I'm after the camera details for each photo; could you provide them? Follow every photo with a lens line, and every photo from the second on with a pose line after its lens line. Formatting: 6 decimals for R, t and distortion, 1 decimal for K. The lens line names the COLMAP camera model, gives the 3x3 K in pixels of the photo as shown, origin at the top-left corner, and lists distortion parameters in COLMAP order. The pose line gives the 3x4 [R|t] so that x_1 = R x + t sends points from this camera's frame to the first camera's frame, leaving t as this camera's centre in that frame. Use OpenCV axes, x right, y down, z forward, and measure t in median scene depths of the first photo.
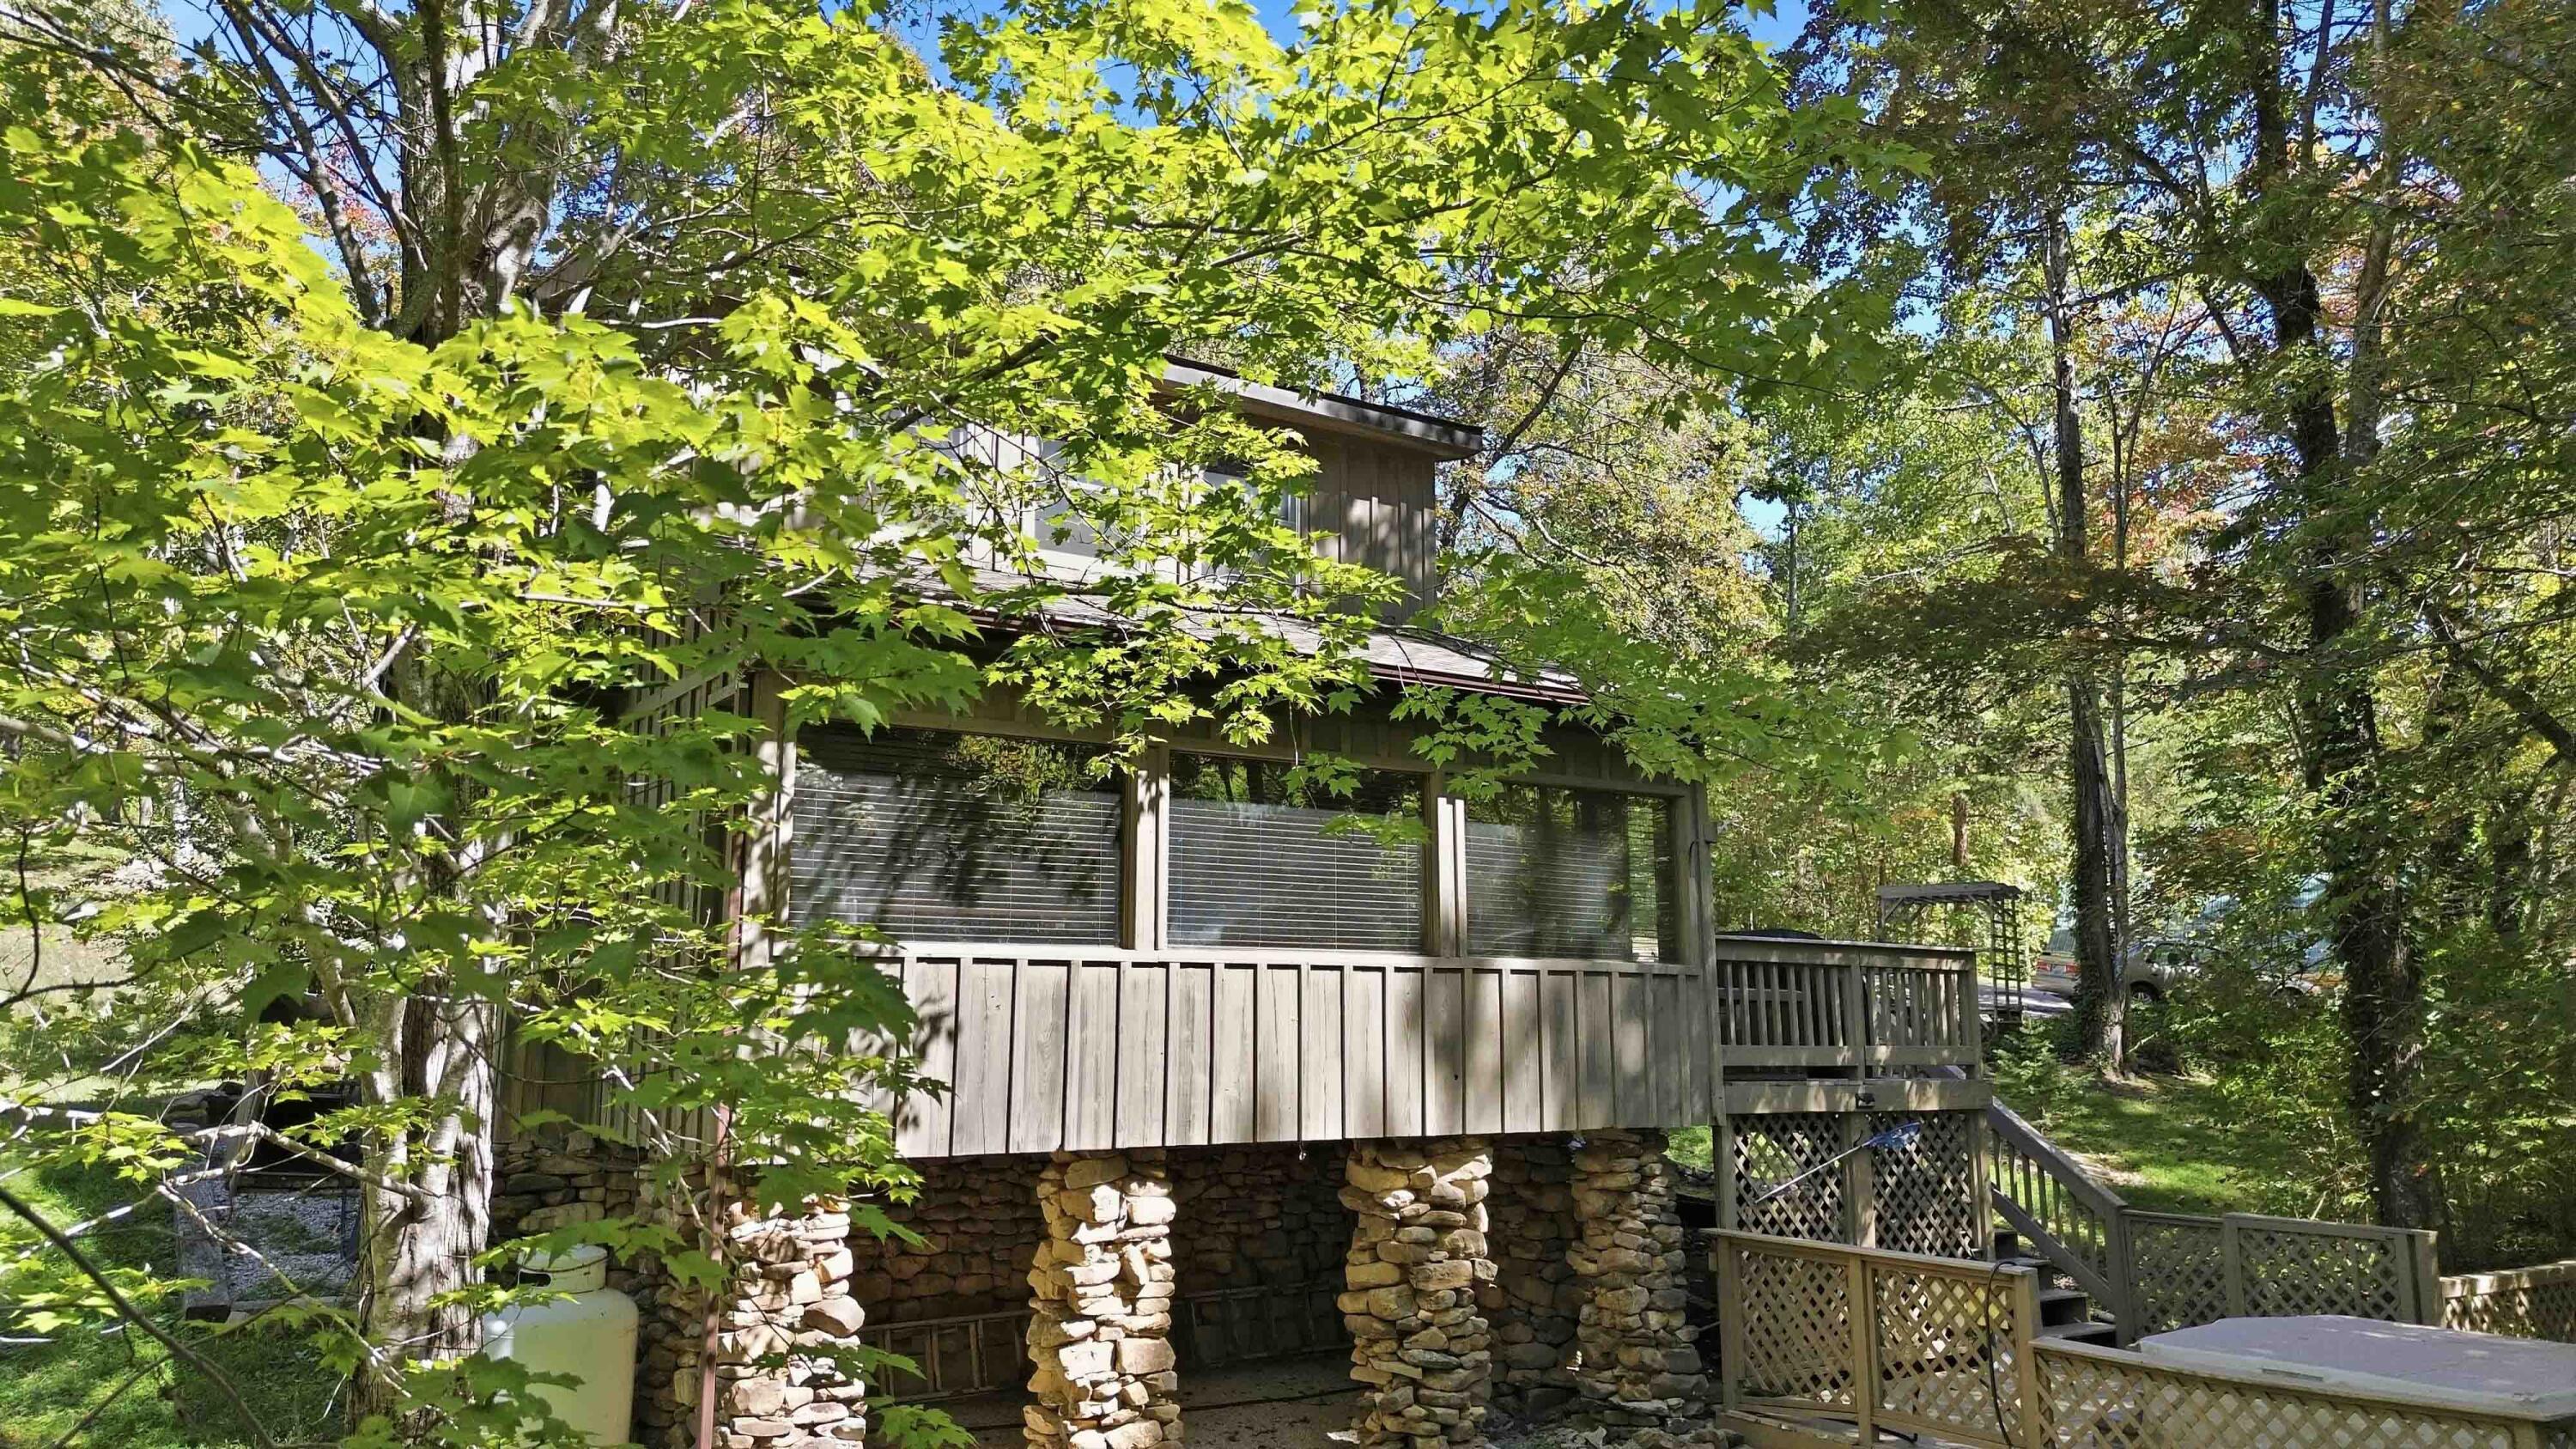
lens RADIAL K [[1817.9, 0, 1302.8], [0, 1817.9, 717.3], [0, 0, 1]] dist [0.062832, -0.075414]
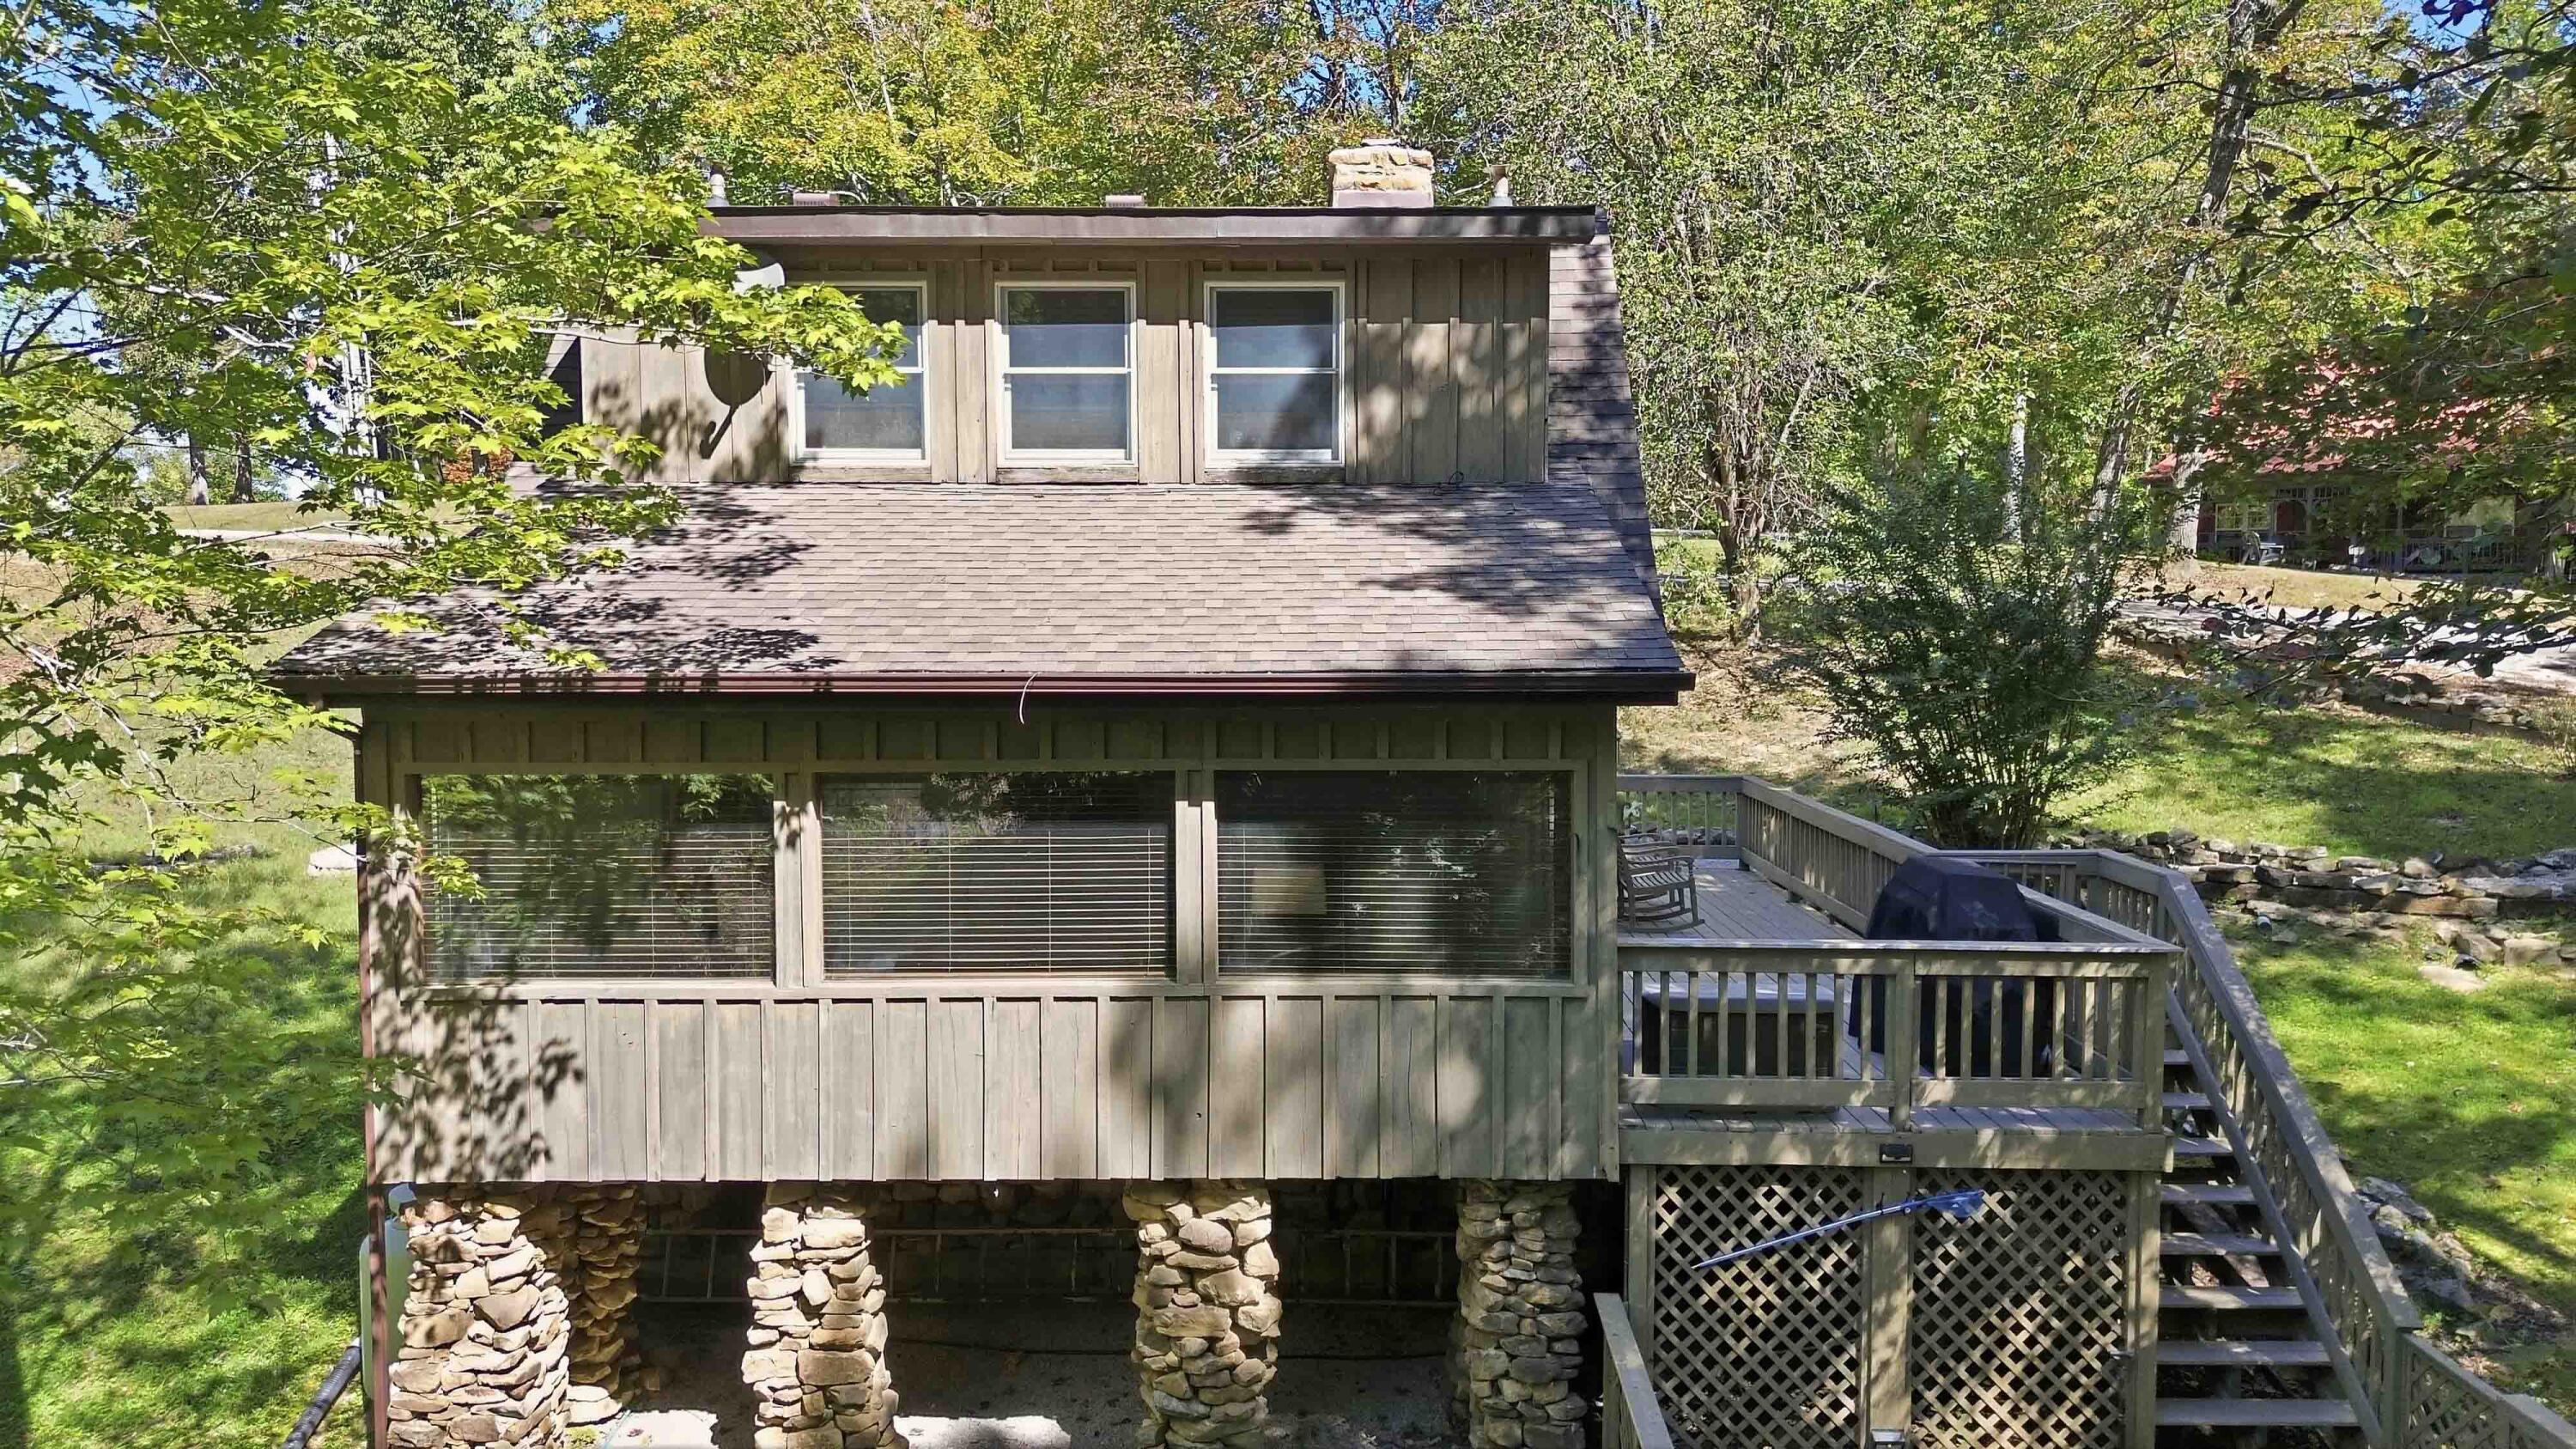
lens RADIAL K [[1817.9, 0, 1302.8], [0, 1817.9, 717.3], [0, 0, 1]] dist [0.062832, -0.075414]
pose [[0.827281, 0.031742, -0.560890, 0.657857], [0.098145, 0.974883, 0.199929, -0.173753], [0.553148, -0.220446, 0.803387, 0.383978]]
